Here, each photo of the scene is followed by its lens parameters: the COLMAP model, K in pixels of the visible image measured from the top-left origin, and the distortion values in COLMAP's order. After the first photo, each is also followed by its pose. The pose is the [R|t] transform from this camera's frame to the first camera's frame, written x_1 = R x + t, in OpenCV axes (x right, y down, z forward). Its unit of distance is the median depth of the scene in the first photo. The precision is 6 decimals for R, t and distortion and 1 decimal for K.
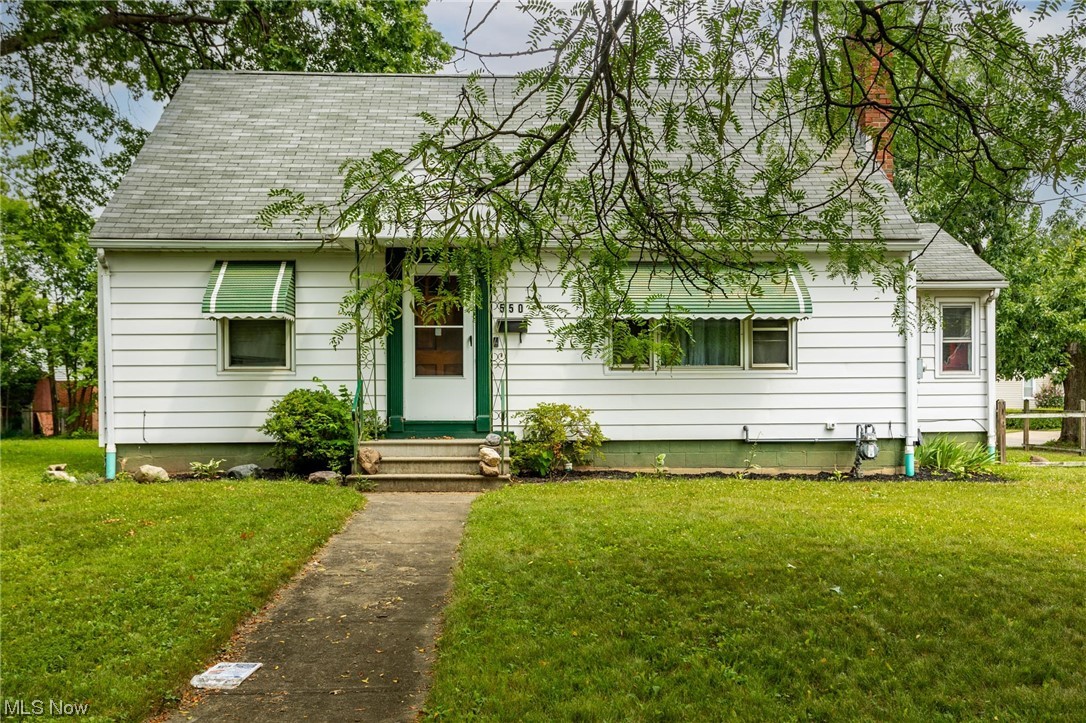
lens RADIAL K [[949.7, 0, 543.0], [0, 949.7, 412.2], [0, 0, 1]] dist [0.036646, 0.002802]
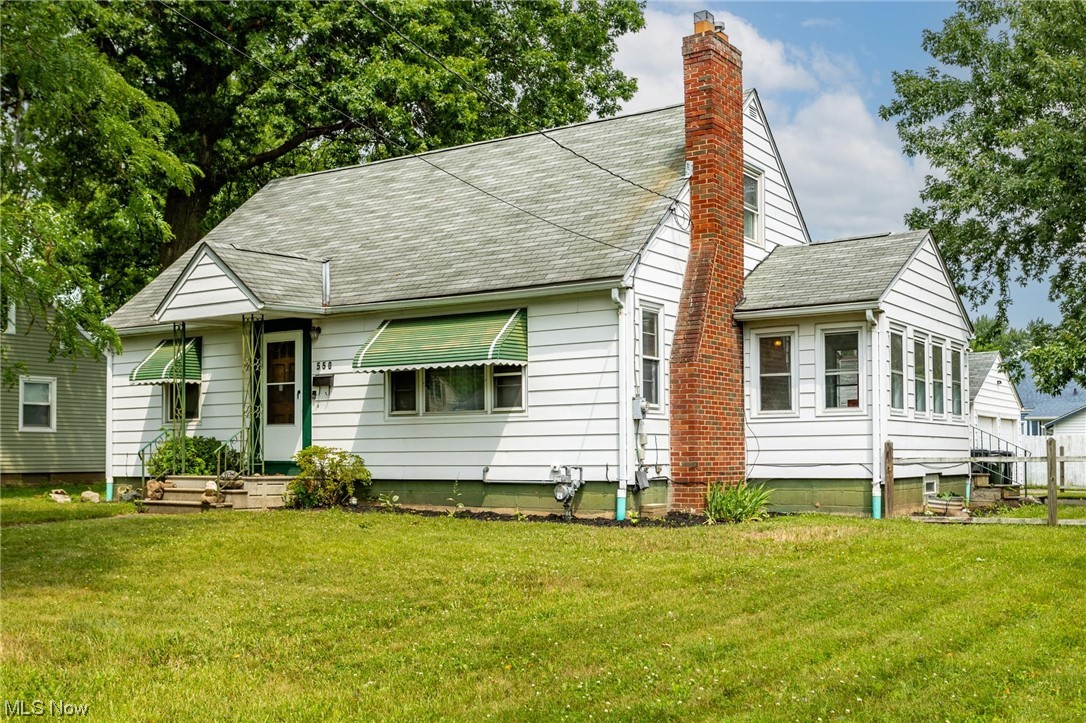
lens RADIAL K [[1131.7, 0, 543.0], [0, 1131.7, 361.5], [0, 0, 1]] dist [0.022071, 0.008079]
pose [[0.812743, -0.045715, -0.580827, 0.997511], [-0.001240, 0.996779, -0.080189, -0.001927], [0.582622, 0.065893, 0.810068, 0.016811]]
